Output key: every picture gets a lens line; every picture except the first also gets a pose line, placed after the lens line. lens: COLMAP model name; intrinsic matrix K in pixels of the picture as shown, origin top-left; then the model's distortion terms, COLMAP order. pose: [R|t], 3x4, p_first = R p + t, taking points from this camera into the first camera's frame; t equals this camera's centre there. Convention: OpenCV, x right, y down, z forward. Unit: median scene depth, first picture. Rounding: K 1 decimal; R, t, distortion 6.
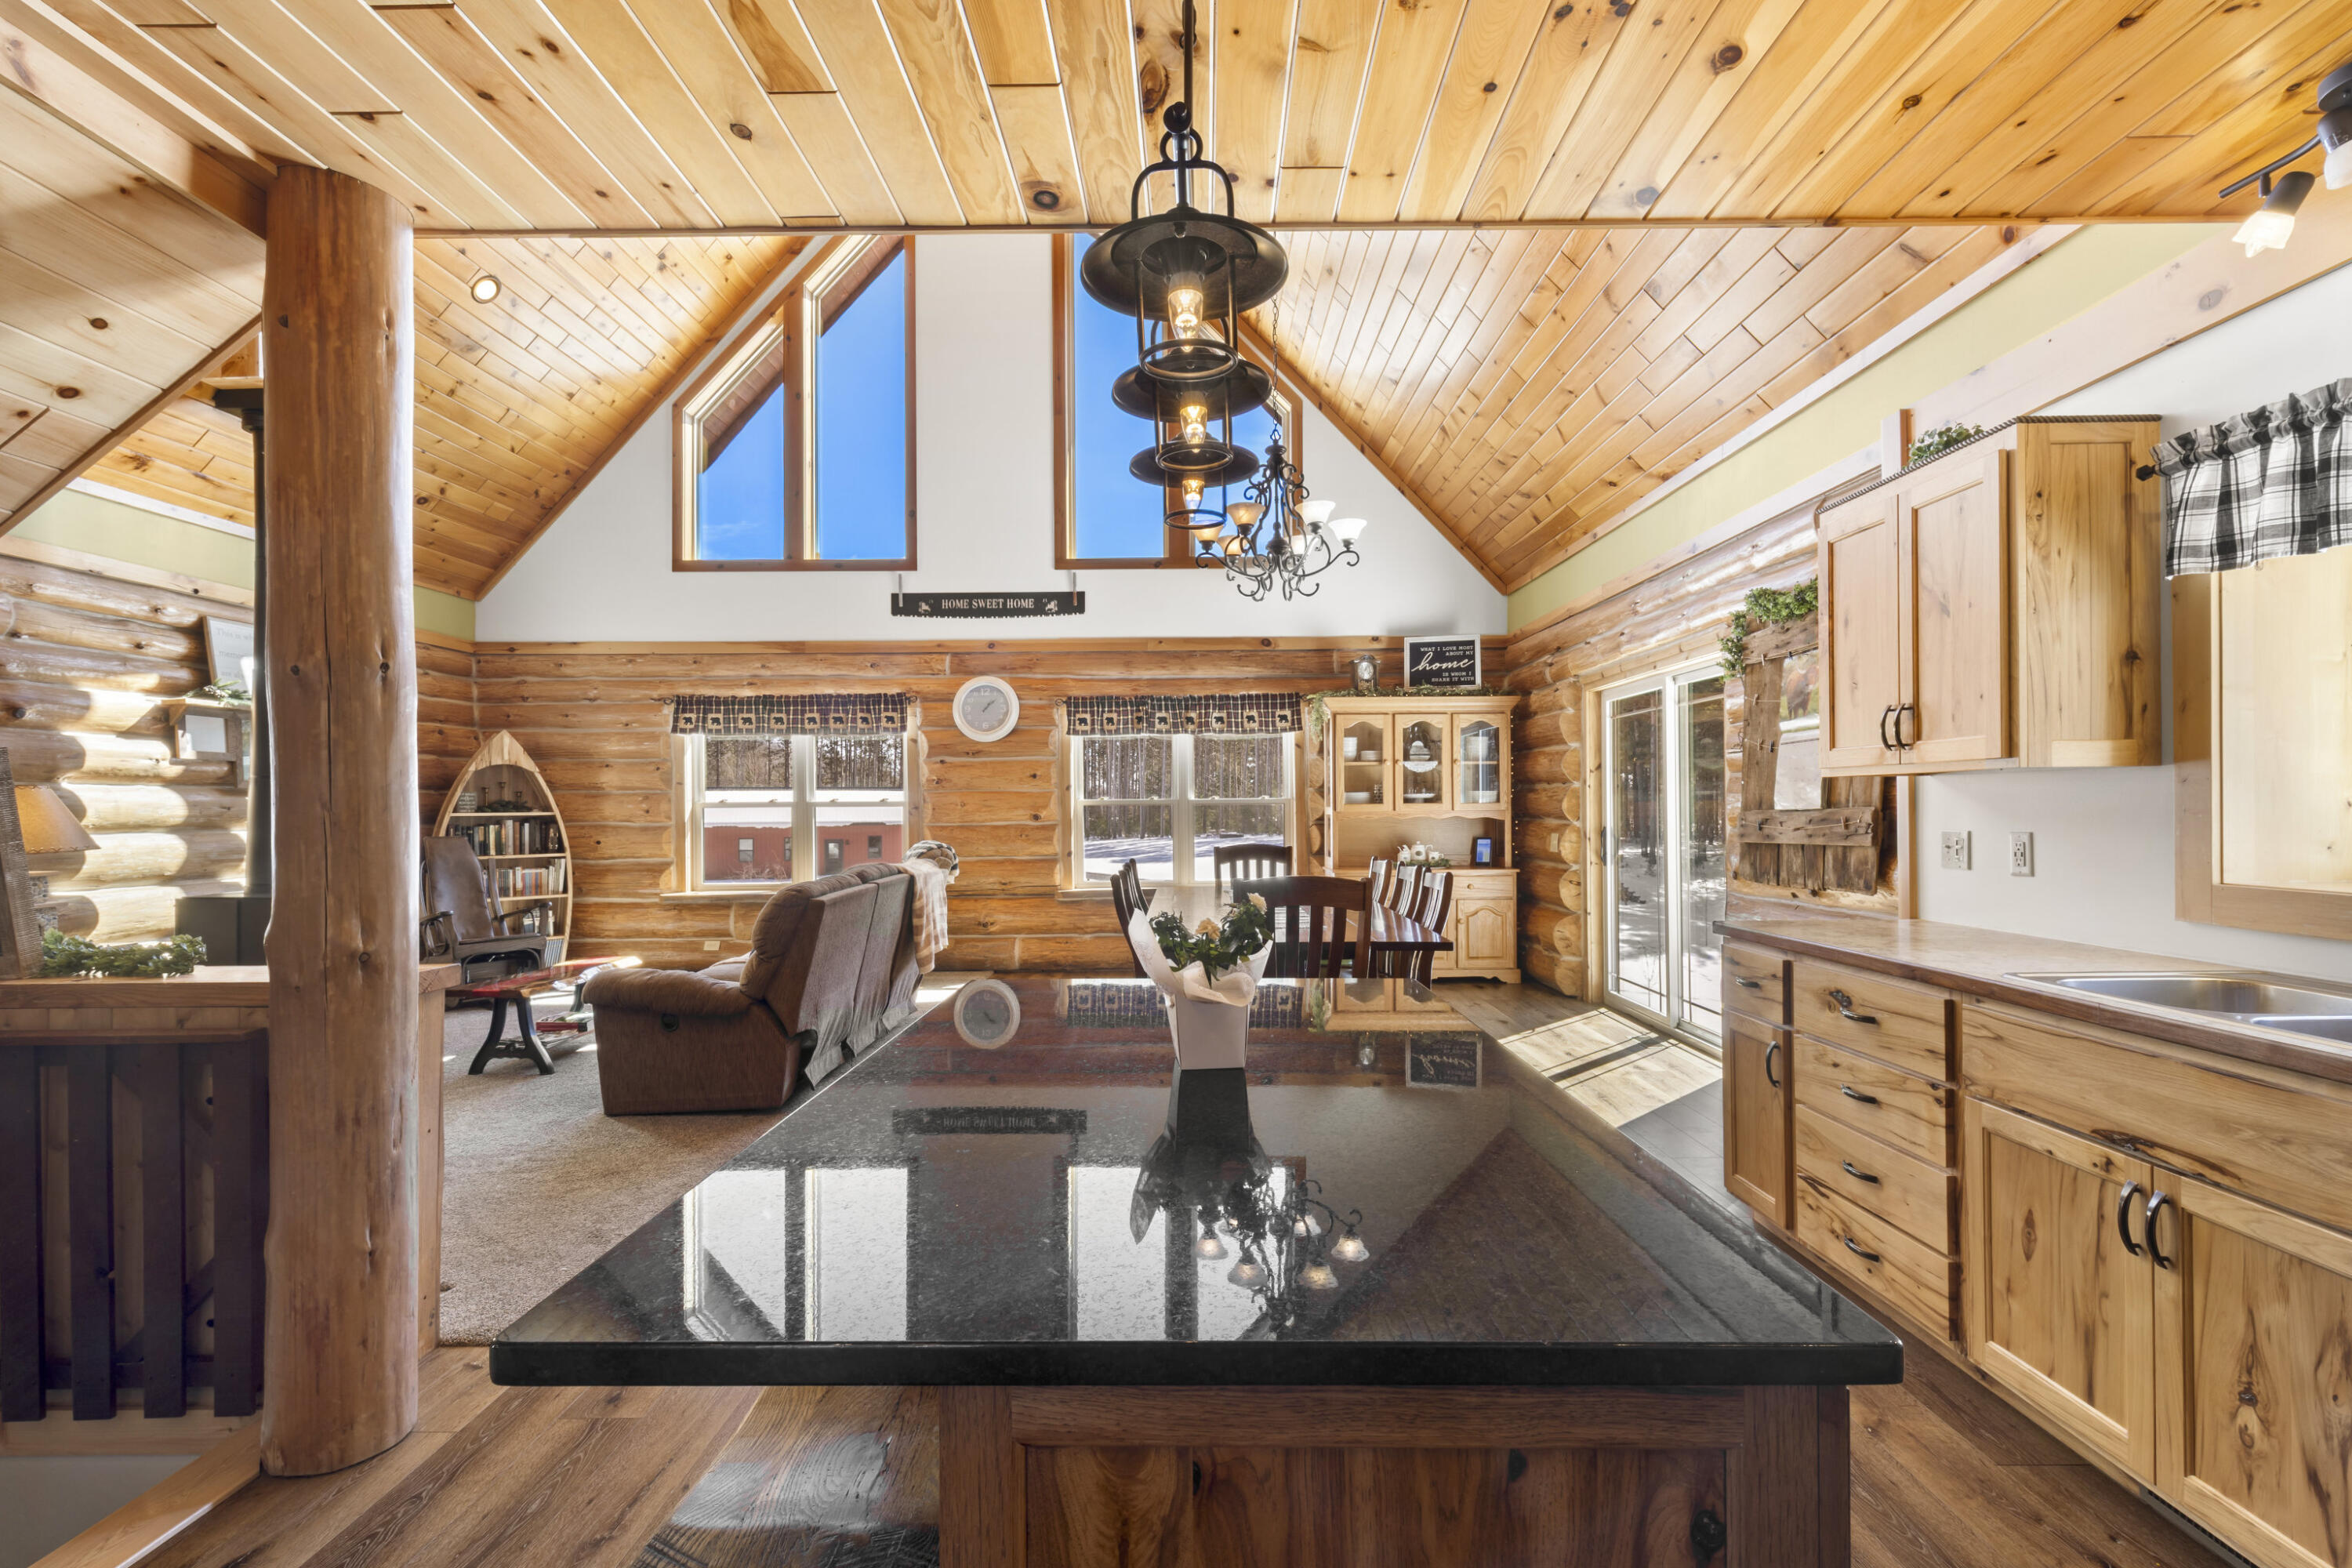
lens RADIAL K [[1082.5, 0, 1161.4], [0, 1082.5, 806.3], [0, 0, 1]] dist [0.000935, -0.000585]
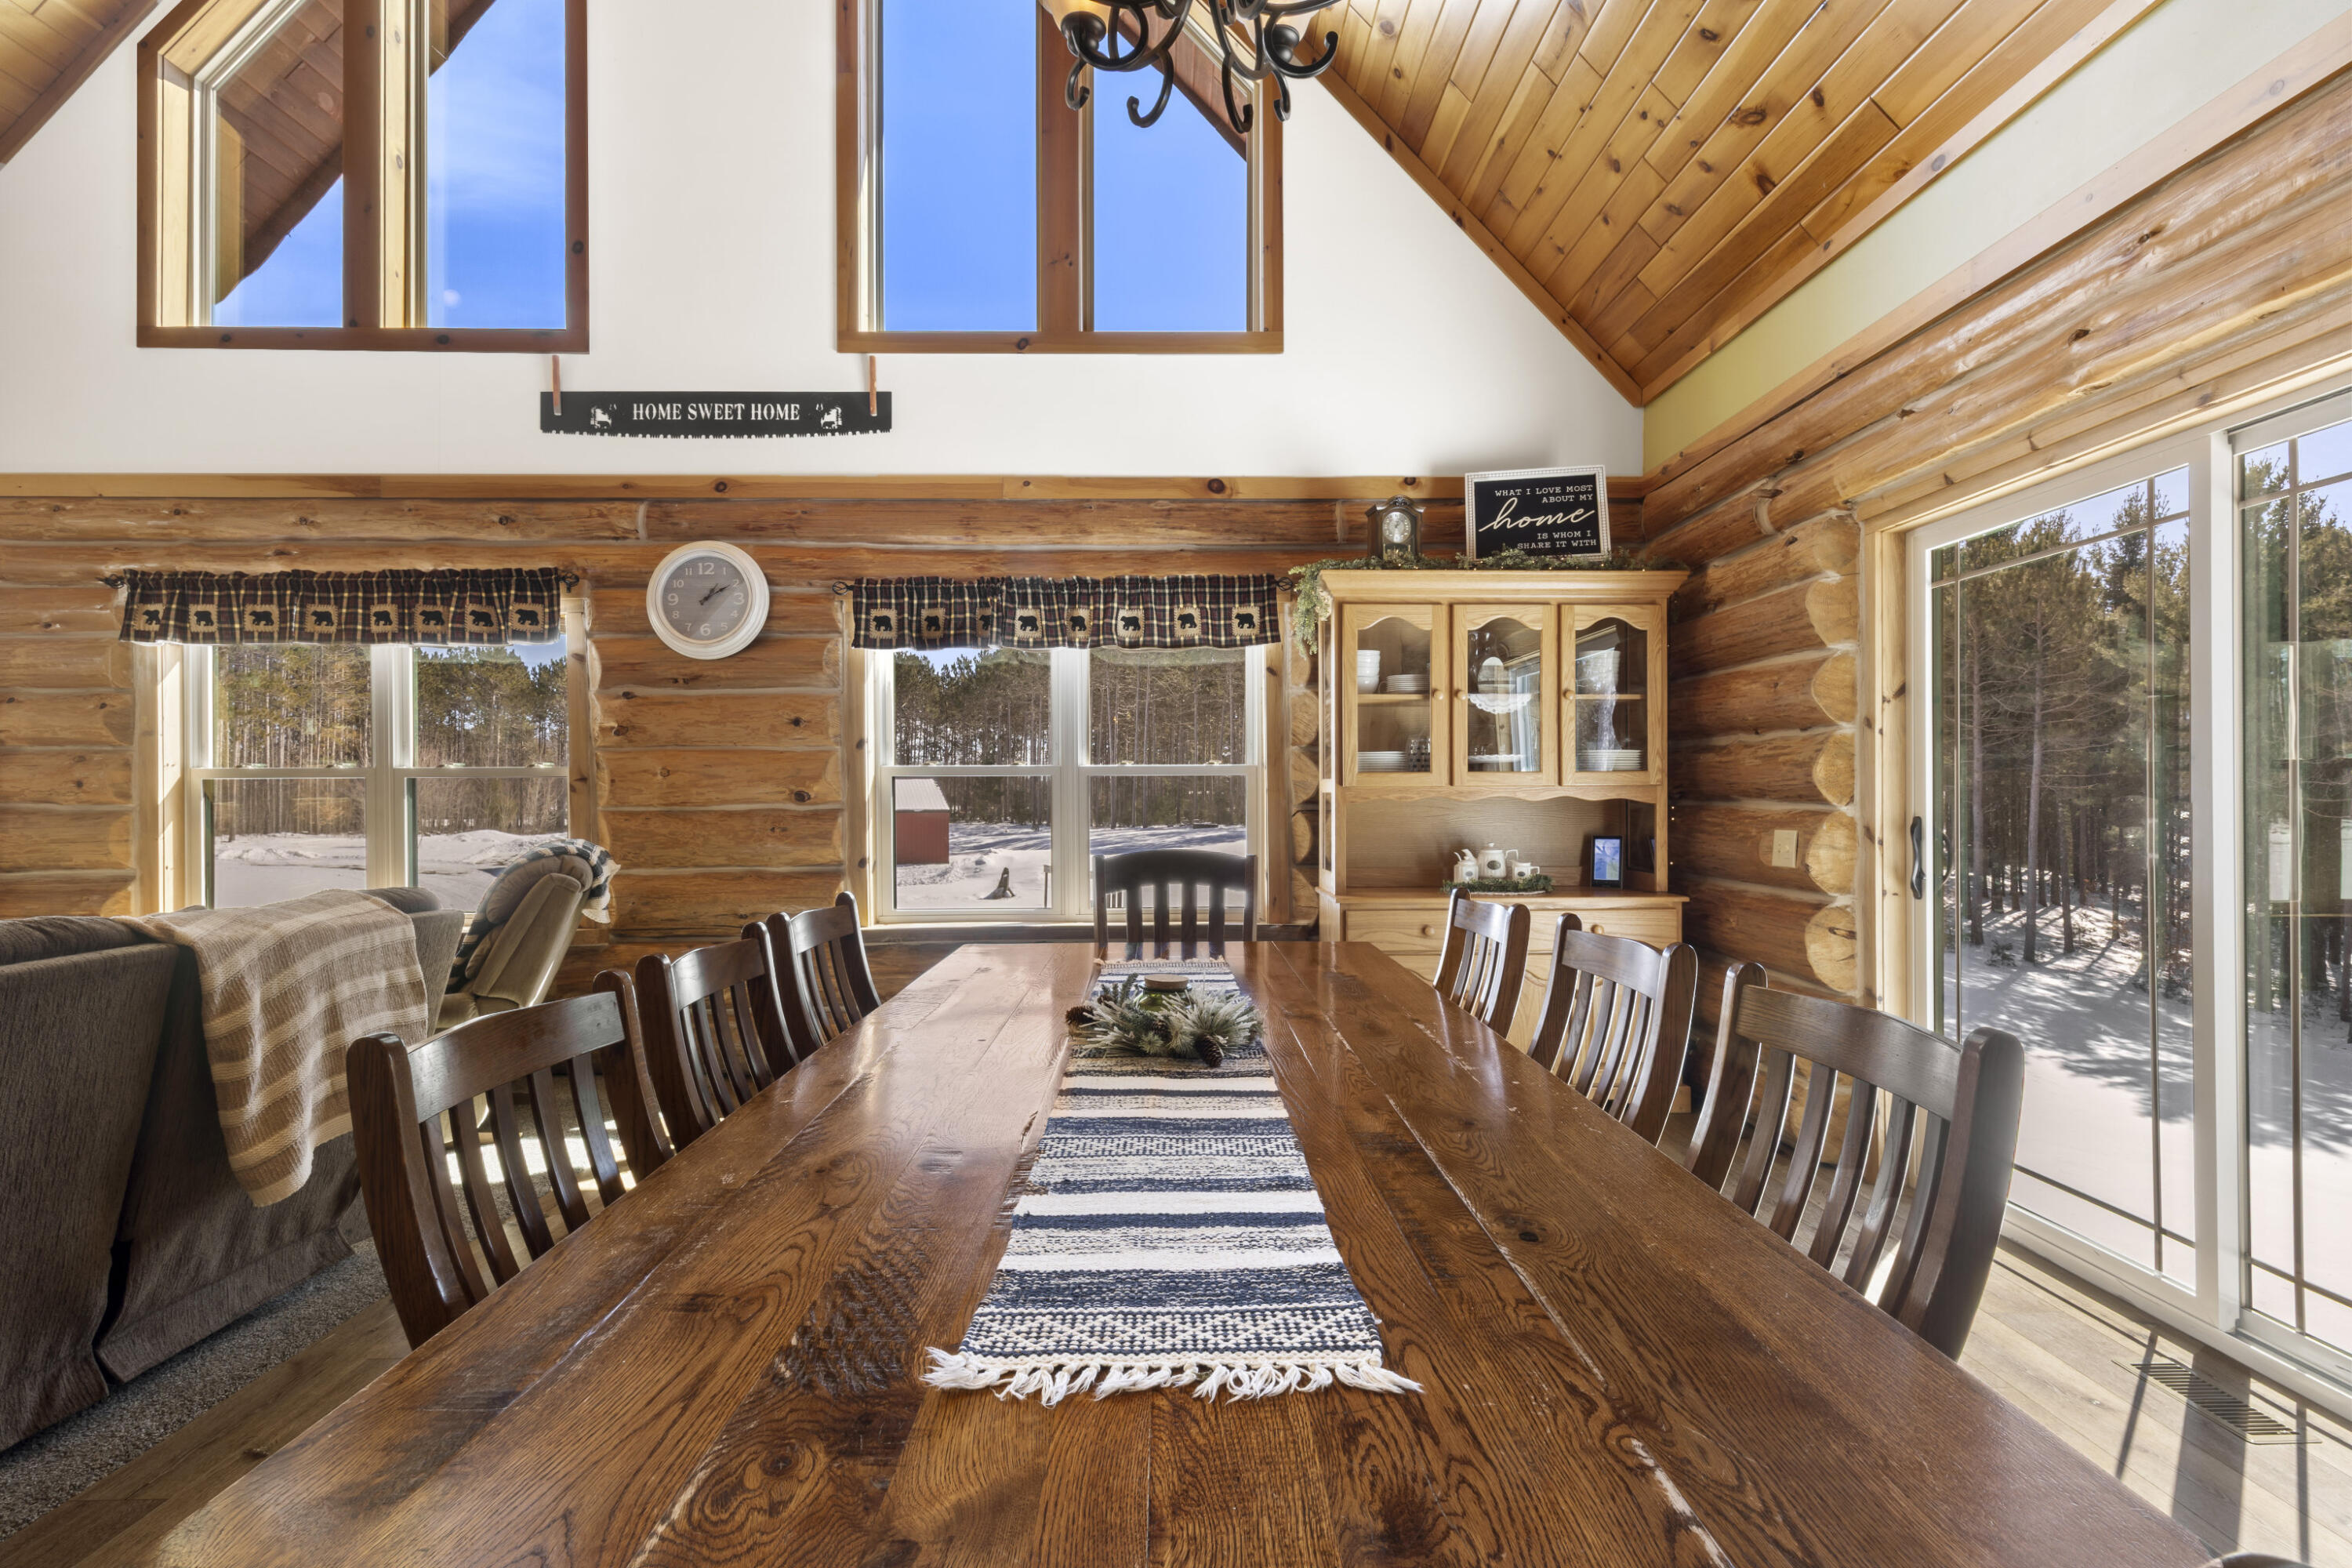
lens RADIAL K [[1007.3, 0, 1172.9], [0, 1007.3, 806.3], [0, 0, 1]] dist [0.005536, -0.000979]
pose [[0.999688, 0.002816, 0.024824, 0.063758], [-0.003090, 0.999934, 0.011025, 0.008969], [-0.024791, -0.011098, 0.999631, 0.490198]]
